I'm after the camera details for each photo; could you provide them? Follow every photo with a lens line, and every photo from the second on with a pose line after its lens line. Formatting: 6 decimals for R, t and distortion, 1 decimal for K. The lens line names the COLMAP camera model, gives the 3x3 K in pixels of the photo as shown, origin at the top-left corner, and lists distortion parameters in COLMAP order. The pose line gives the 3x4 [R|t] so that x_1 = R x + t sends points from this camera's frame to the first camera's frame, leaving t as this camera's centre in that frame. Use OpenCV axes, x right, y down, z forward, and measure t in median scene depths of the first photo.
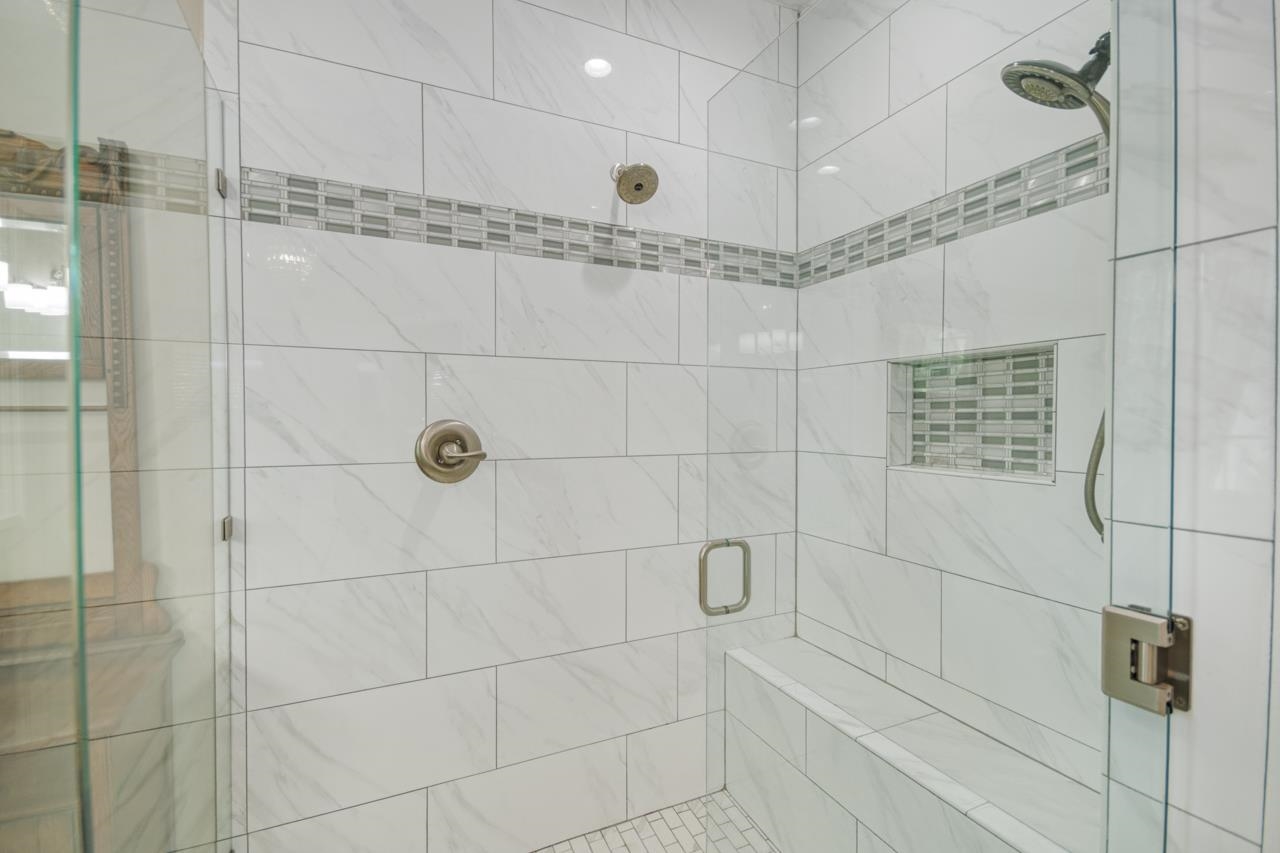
lens RADIAL K [[571.8, 0, 639.9], [0, 571.8, 428.1], [0, 0, 1]] dist [0.008285, -0.000414]
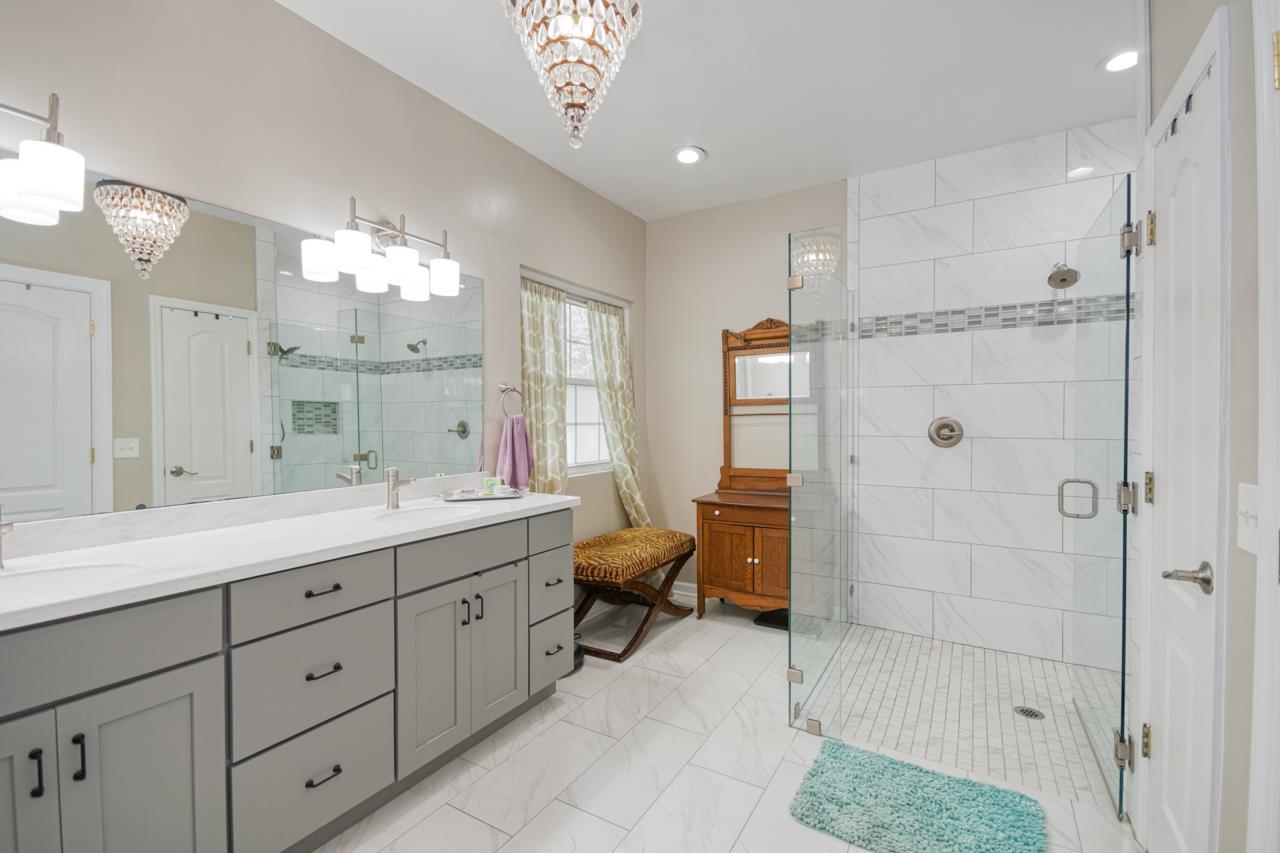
lens RADIAL K [[571.8, 0, 640.3], [0, 571.8, 425.9], [0, 0, 1]] dist [0.008285, -0.000414]
pose [[0.553456, 0.011111, -0.832804, 0.802060], [-0.010252, 0.999926, 0.006528, 0.016200], [0.832816, 0.004924, 0.553529, -1.091671]]
